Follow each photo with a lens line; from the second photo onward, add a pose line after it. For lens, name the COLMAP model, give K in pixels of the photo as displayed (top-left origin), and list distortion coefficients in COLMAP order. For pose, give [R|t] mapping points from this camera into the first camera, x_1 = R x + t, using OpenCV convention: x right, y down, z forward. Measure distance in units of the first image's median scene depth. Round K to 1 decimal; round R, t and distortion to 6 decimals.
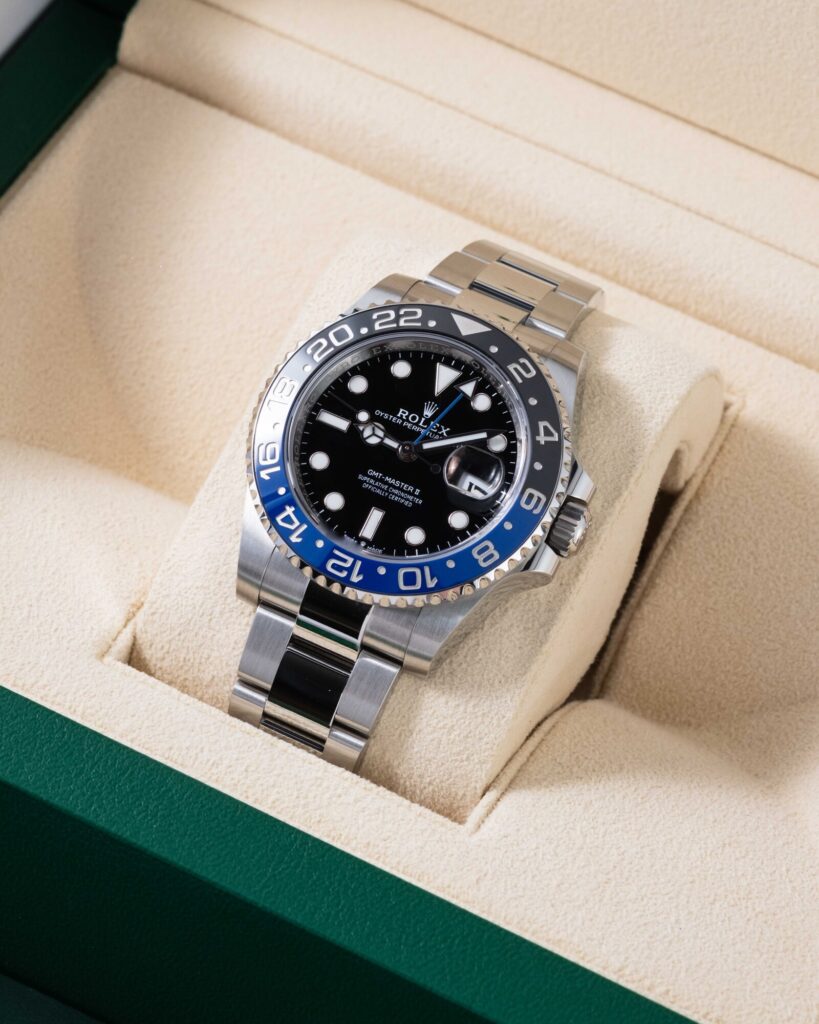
lens RADIAL K [[4652.2, 0, 331.9], [0, 4652.2, 470.8], [0, 0, 1]] dist [0.248002, 0.301073]
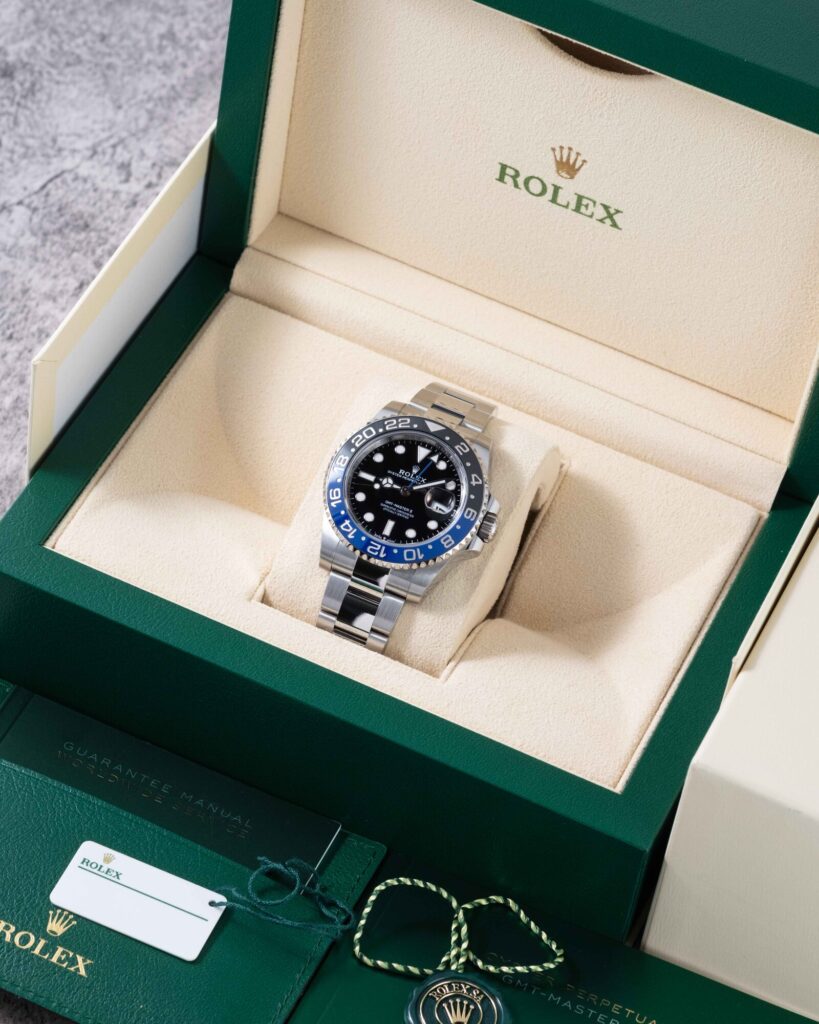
lens RADIAL K [[4465.3, 0, 340.0], [0, 4465.3, 511.0], [0, 0, 1]] dist [0.154350, 3.892799]
pose [[0.997969, -0.023031, 0.059384, -0.122963], [0.023779, 0.999646, -0.011914, 0.025985], [-0.059089, 0.013302, 0.998164, -0.880078]]
